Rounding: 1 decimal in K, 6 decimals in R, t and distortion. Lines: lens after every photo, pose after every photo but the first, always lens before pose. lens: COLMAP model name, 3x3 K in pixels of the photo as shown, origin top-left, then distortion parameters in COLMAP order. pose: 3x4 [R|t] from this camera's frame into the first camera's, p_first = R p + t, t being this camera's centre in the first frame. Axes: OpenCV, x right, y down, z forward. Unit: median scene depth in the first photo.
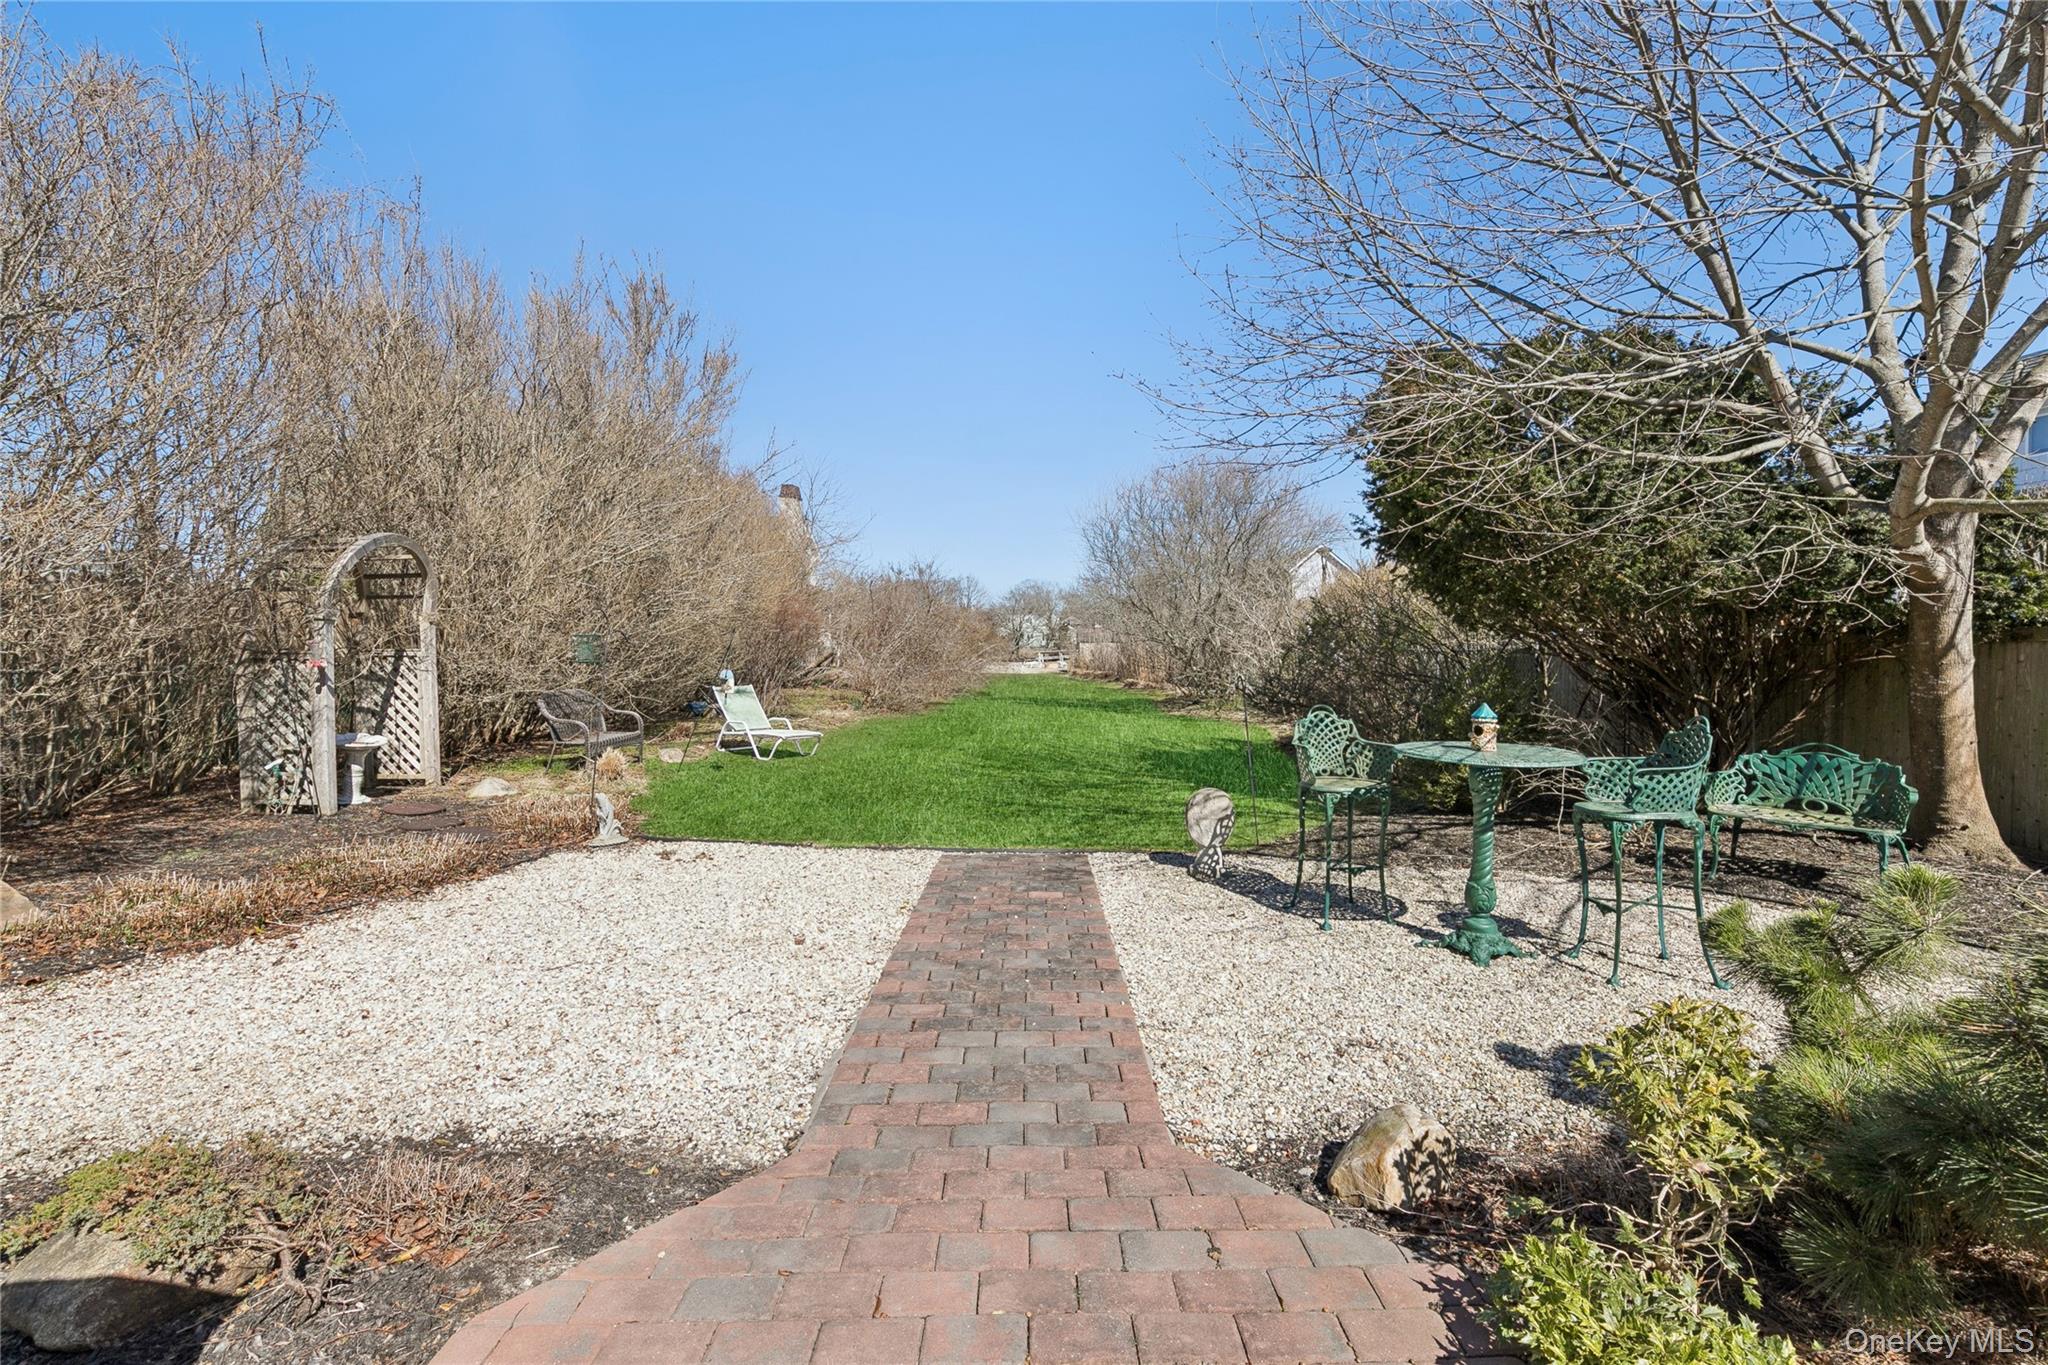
lens RADIAL K [[922.3, 0, 1022.7], [0, 922.3, 707.6], [0, 0, 1]] dist [-0.000174, 0.000320]
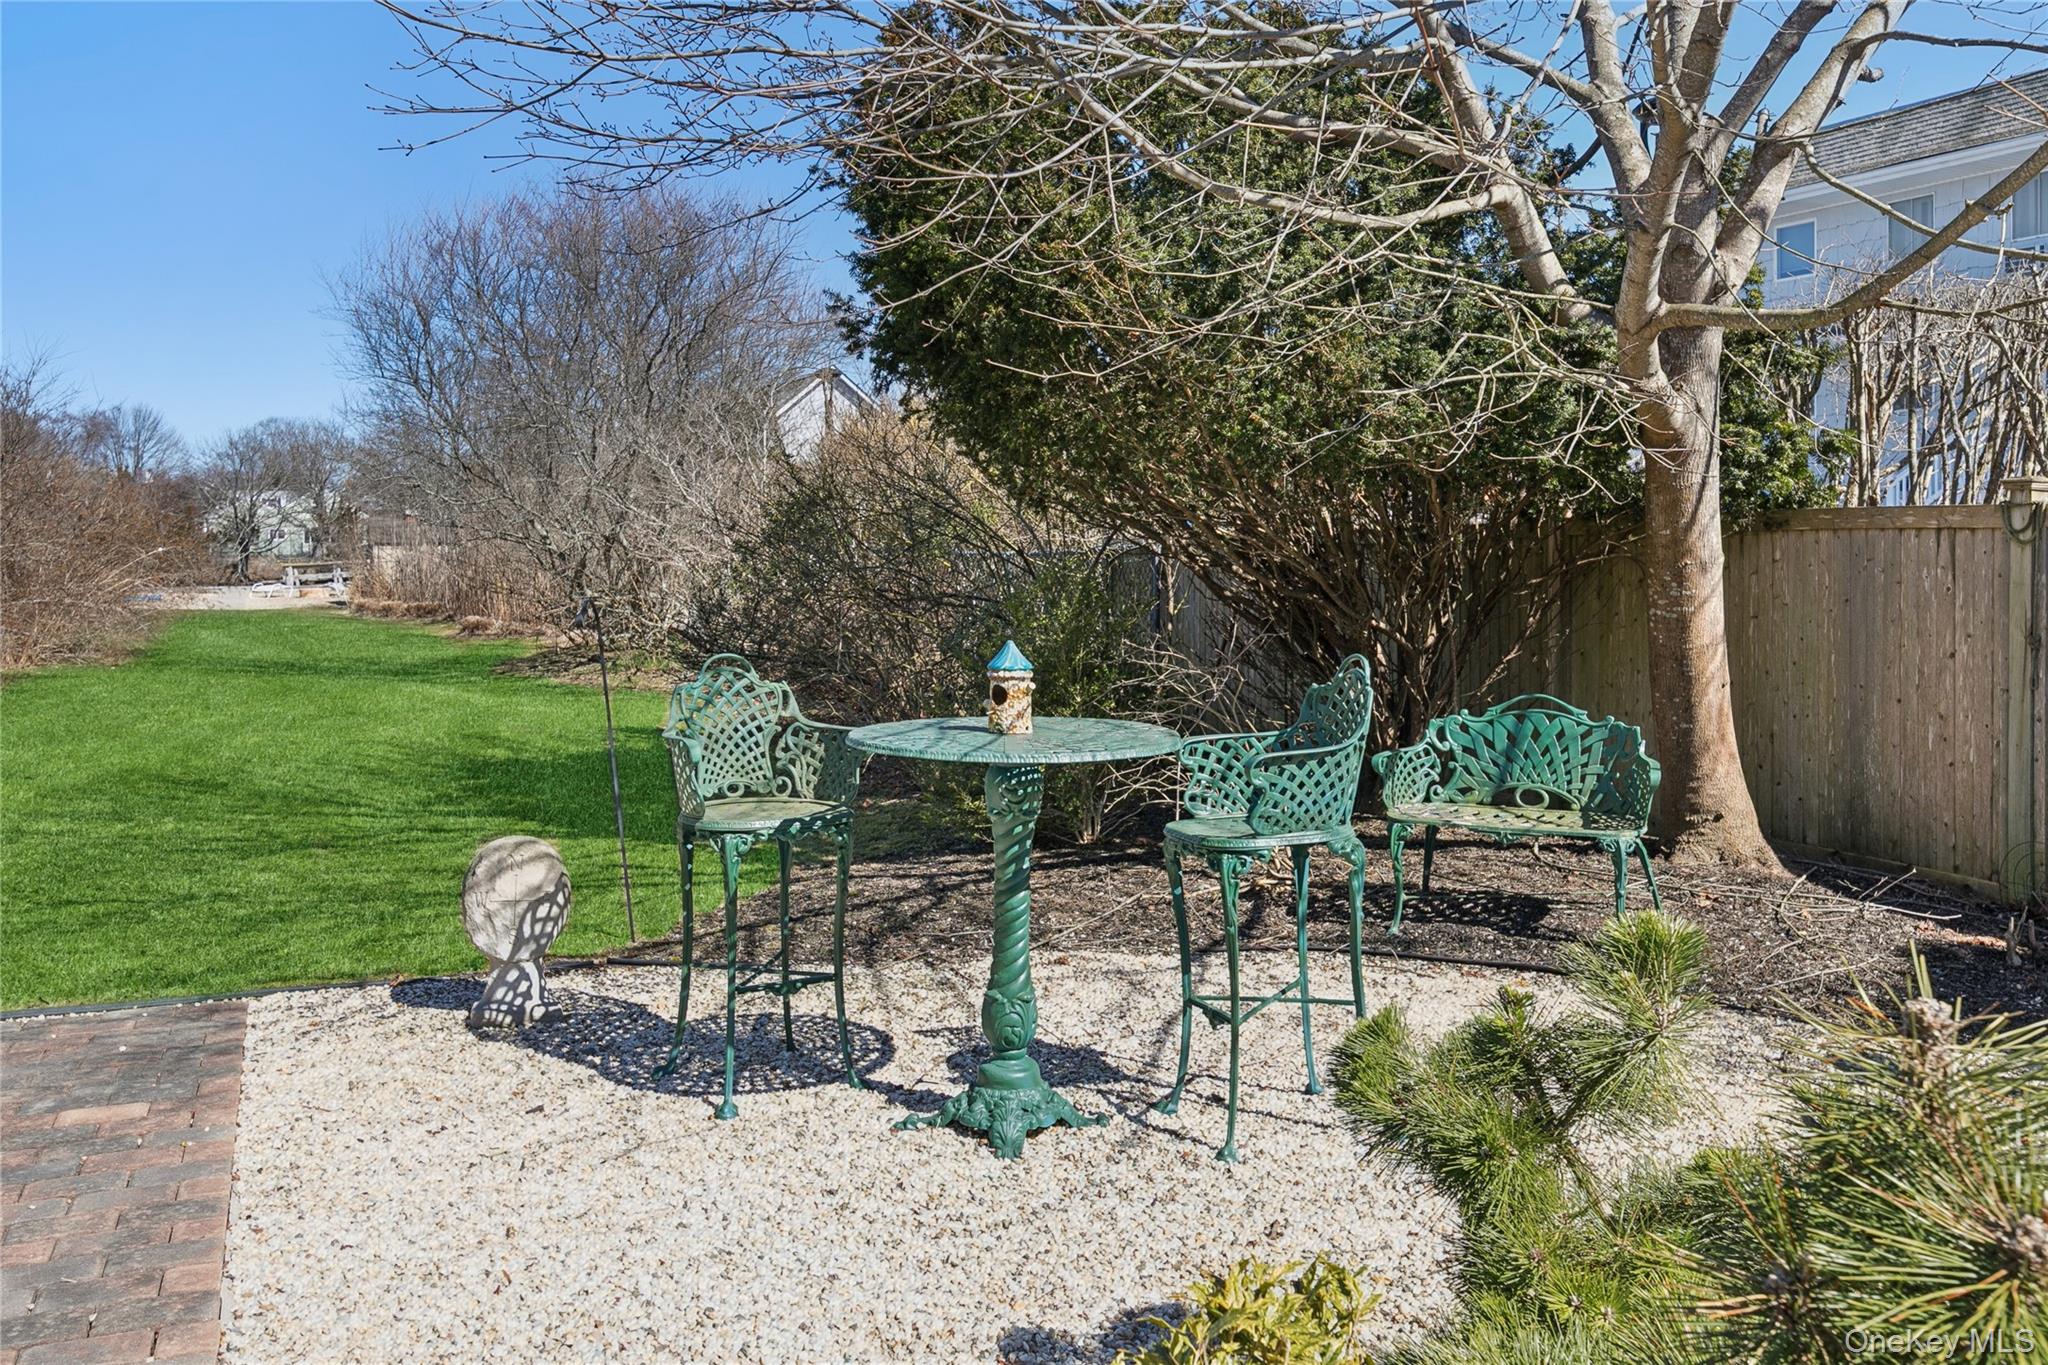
lens RADIAL K [[1723.9, 0, 1024.0], [0, 1723.9, 682.5], [0, 0, 1]] dist [-0.002350, -0.007129]
pose [[0.915904, -0.033953, 0.399958, 0.098918], [0.030583, 0.999423, 0.014807, 0.003386], [-0.400230, -0.001330, 0.916414, 0.091436]]
